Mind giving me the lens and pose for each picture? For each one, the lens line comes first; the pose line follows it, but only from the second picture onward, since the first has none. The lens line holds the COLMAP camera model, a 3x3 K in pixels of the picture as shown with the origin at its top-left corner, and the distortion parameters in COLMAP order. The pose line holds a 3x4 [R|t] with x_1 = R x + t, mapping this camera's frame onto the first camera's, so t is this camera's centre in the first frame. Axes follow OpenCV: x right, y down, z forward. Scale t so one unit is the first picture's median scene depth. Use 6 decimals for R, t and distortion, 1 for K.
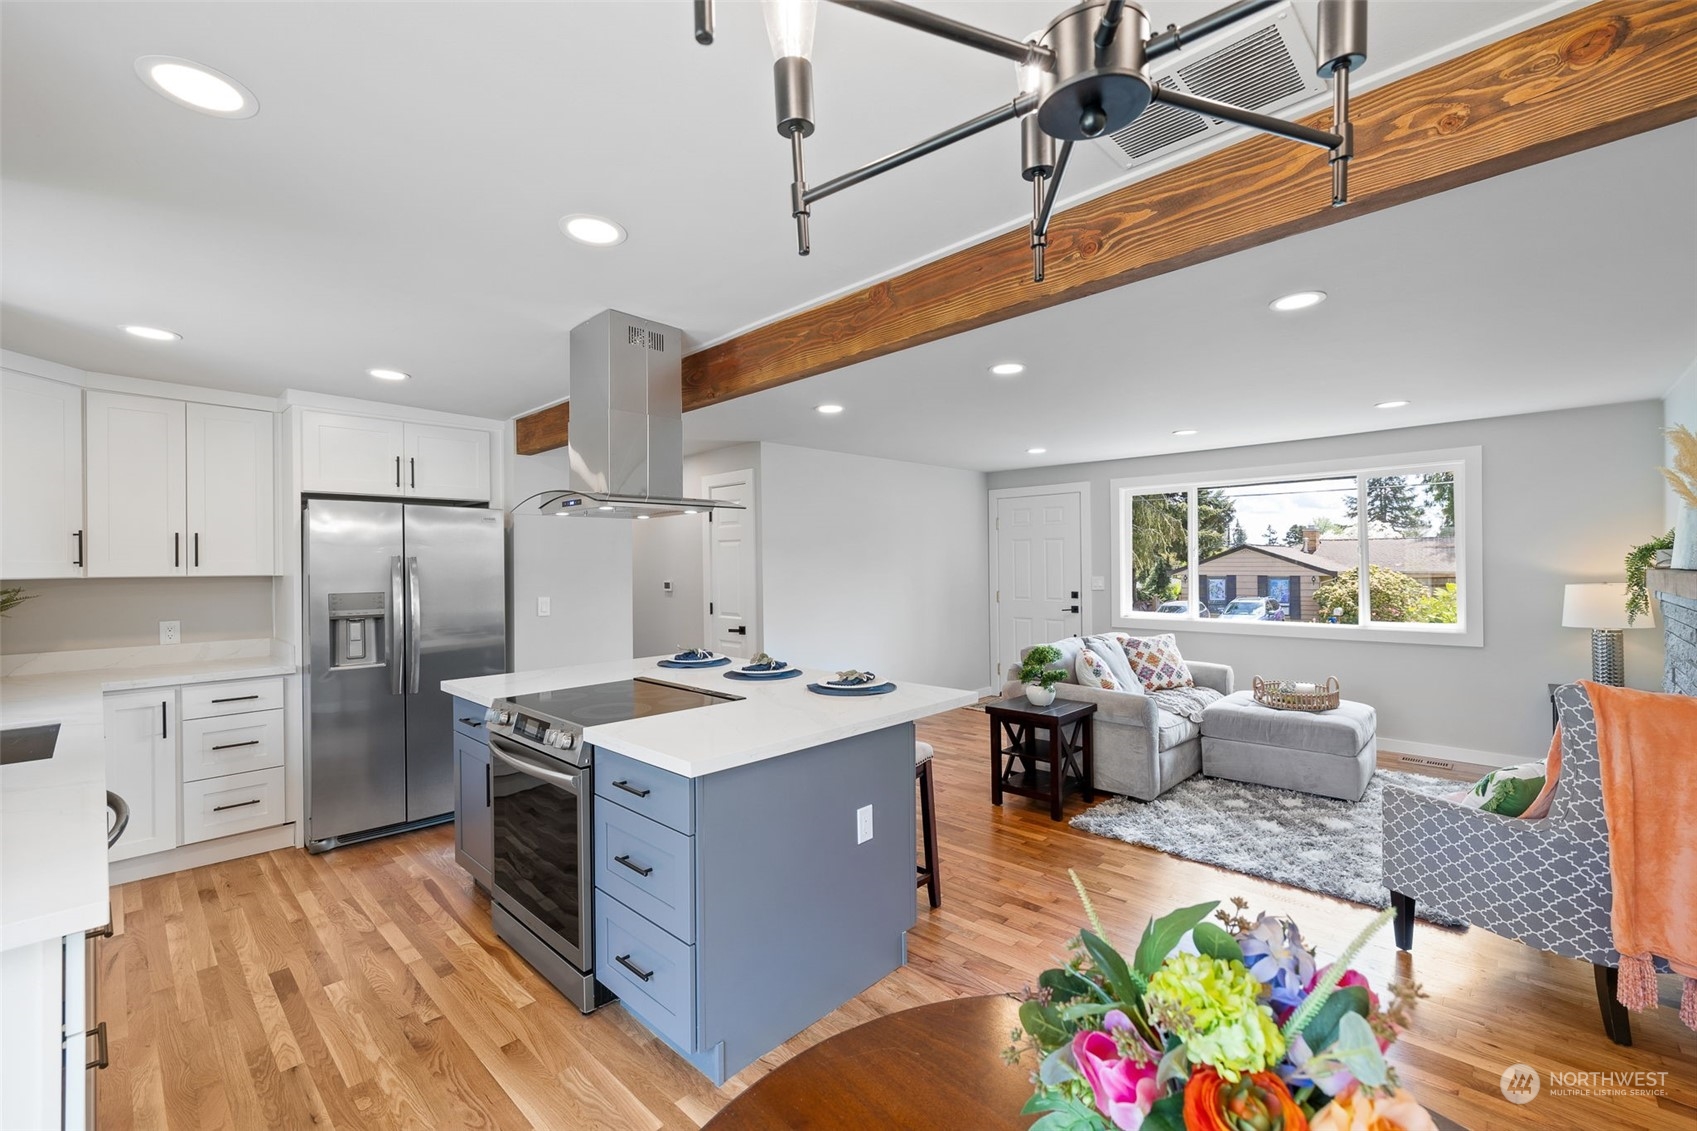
lens RADIAL K [[720.1, 0, 841.8], [0, 720.1, 559.2], [0, 0, 1]] dist [-0.001997, -0.000297]
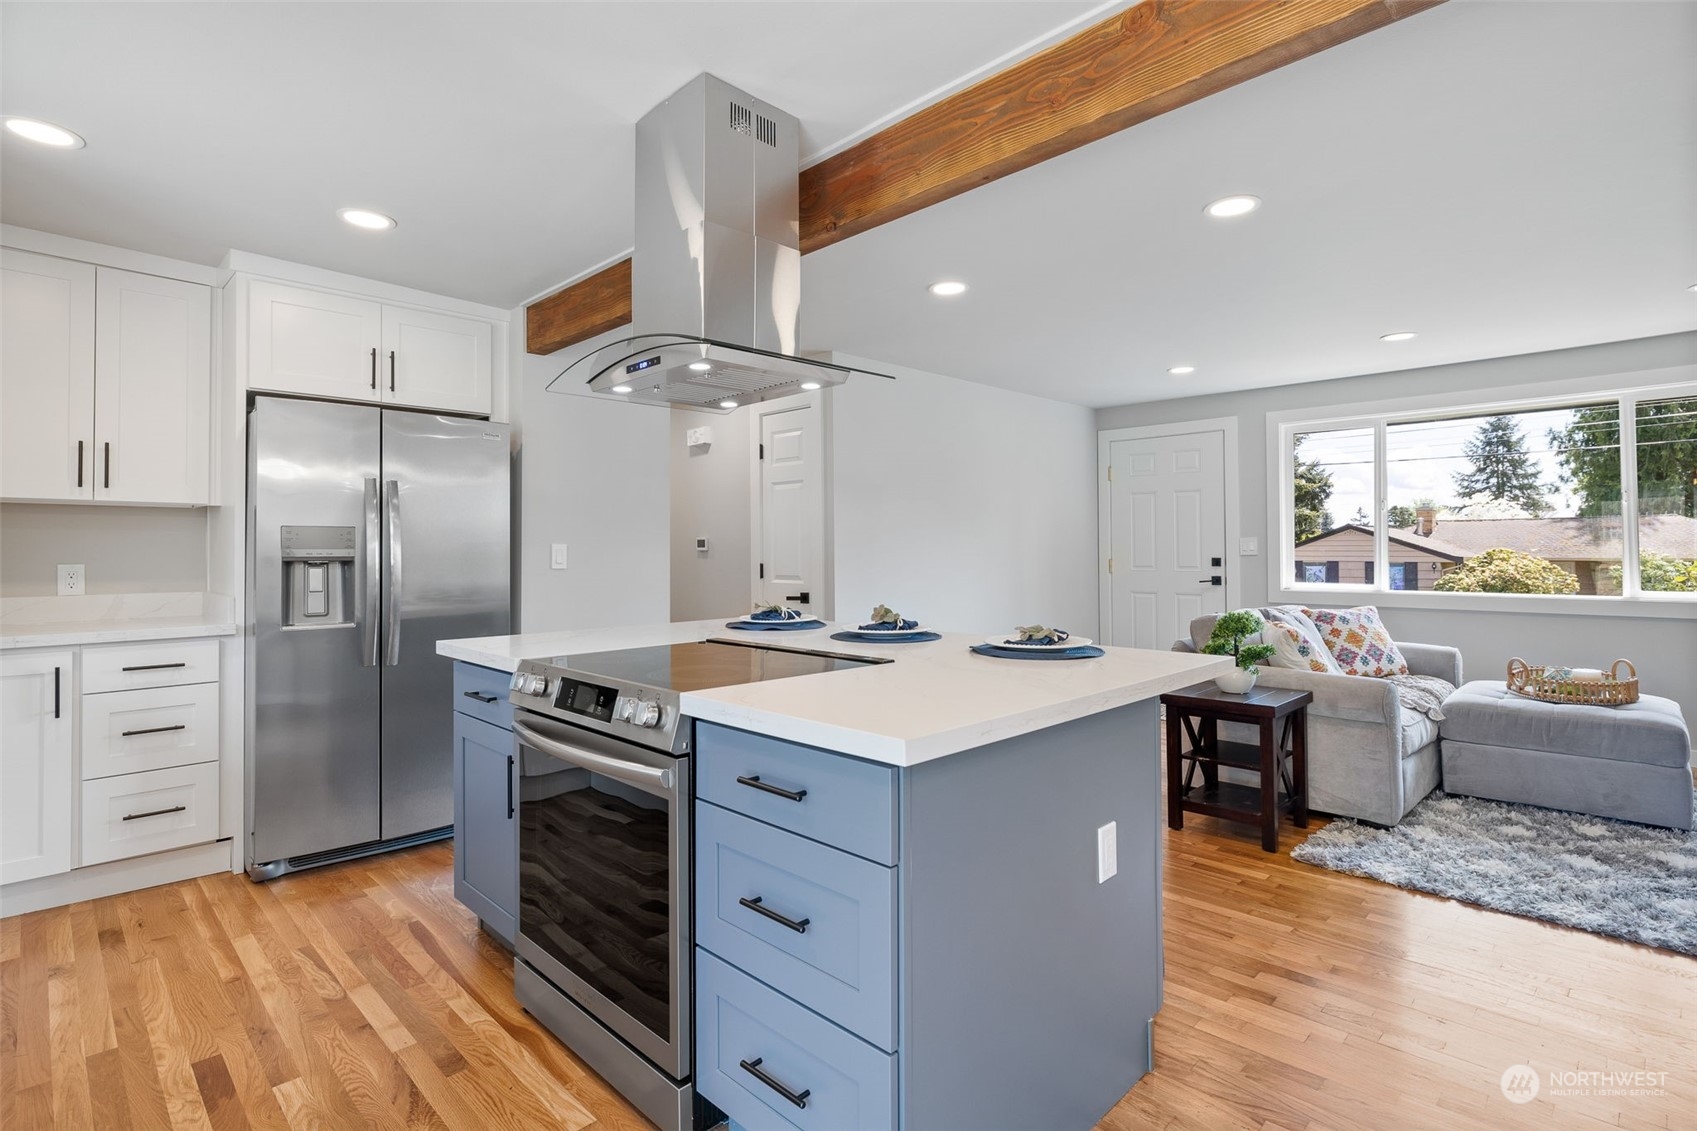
lens RADIAL K [[785.0, 0, 798.7], [0, 785.0, 554.2], [0, 0, 1]] dist [-0.004101, -0.000490]
pose [[0.999648, 0.005282, -0.025995, -0.165221], [-0.005587, 0.999917, -0.011652, 0.083155], [0.025932, 0.011793, 0.999594, 0.215531]]
